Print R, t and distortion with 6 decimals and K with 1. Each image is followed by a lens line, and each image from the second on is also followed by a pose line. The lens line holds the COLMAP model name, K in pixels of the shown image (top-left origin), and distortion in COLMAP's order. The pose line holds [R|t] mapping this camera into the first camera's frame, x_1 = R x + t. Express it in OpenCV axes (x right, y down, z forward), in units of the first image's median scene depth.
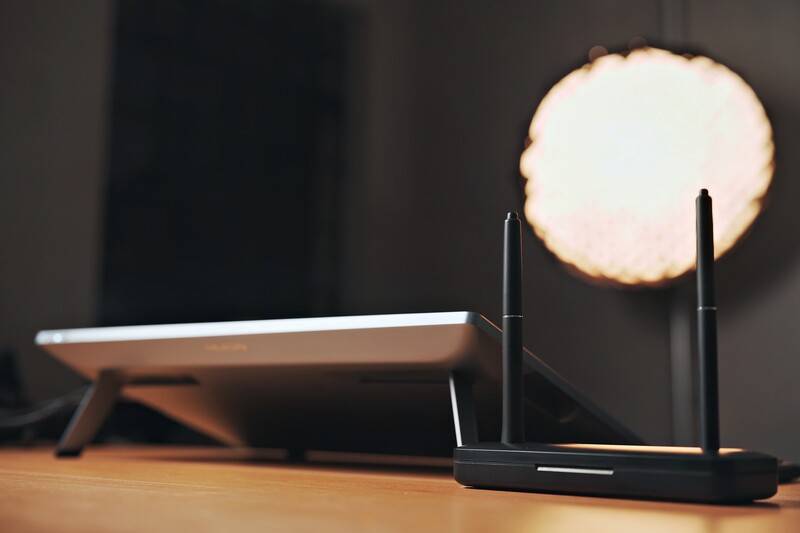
lens RADIAL K [[1143.5, 0, 400.0], [0, 1143.5, 266.5], [0, 0, 1]] dist [-0.010859, -0.029698]
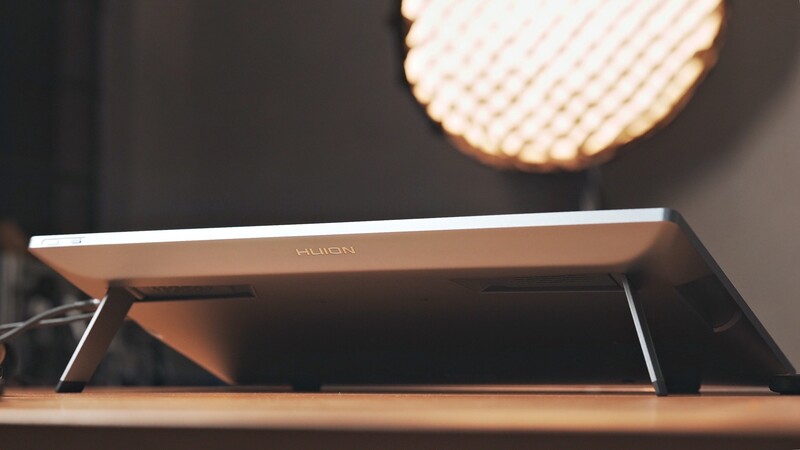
lens RADIAL K [[1708.0, 0, 400.0], [0, 1708.0, 225.0], [0, 0, 1]] dist [-0.197758, -0.040096]
pose [[0.978307, -0.012160, 0.206803, -0.277084], [0.001074, 0.998560, 0.053635, -0.012367], [-0.207157, -0.052249, 0.976911, -0.176749]]
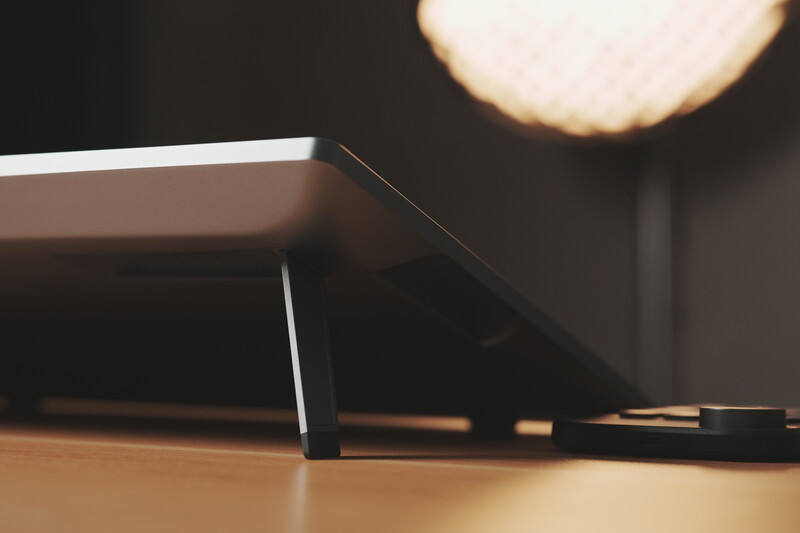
lens RADIAL K [[1707.5, 0, 400.0], [0, 1707.5, 266.5], [0, 0, 1]] dist [0.011143, -0.203657]
pose [[0.994911, 0.004563, 0.100654, 0.012776], [-0.013101, 0.996352, 0.084325, 0.021151], [-0.099902, -0.085215, 0.991341, 0.139069]]
